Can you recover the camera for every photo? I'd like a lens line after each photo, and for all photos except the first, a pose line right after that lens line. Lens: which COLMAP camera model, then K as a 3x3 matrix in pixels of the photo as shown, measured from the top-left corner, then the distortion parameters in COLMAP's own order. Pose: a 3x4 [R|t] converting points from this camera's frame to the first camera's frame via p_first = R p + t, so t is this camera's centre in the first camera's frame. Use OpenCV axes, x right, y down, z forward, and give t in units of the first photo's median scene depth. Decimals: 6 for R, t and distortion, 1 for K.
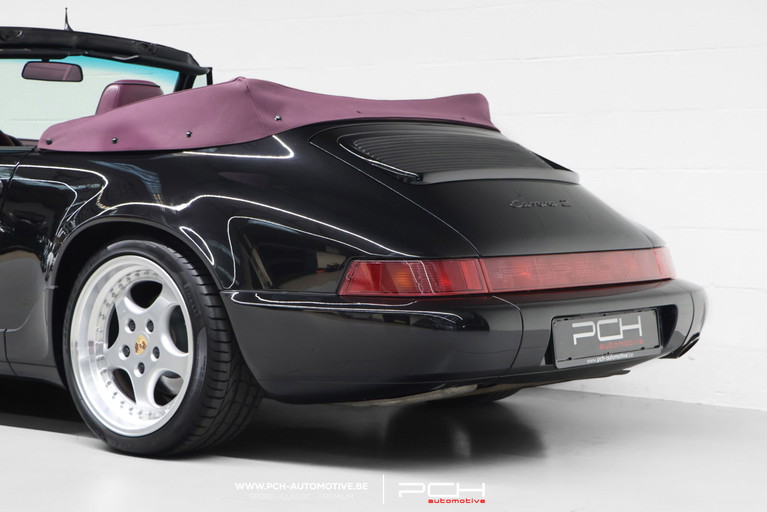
lens RADIAL K [[1804.1, 0, 383.5], [0, 1804.1, 256.0], [0, 0, 1]] dist [0.451737, -0.156118]
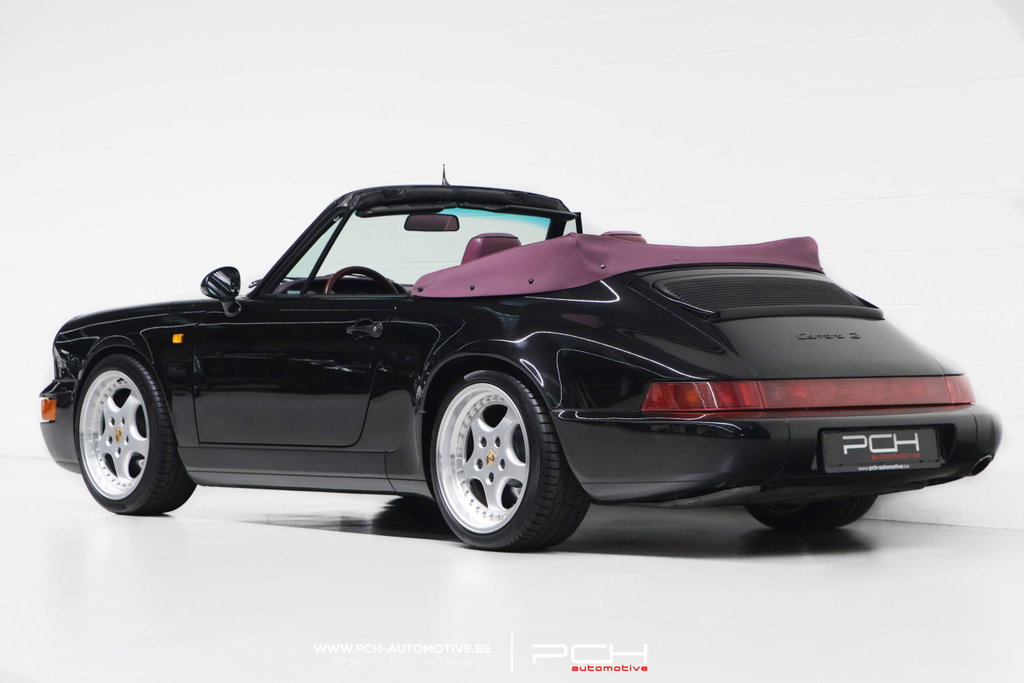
lens RADIAL K [[3112.4, 0, 512.0], [0, 3112.4, 341.5], [0, 0, 1]] dist [1.019383, -0.080327]
pose [[0.984307, -0.010192, -0.176172, 0.240387], [0.003467, 0.999255, -0.038440, 0.050780], [0.176432, 0.037226, 0.983609, -1.008151]]
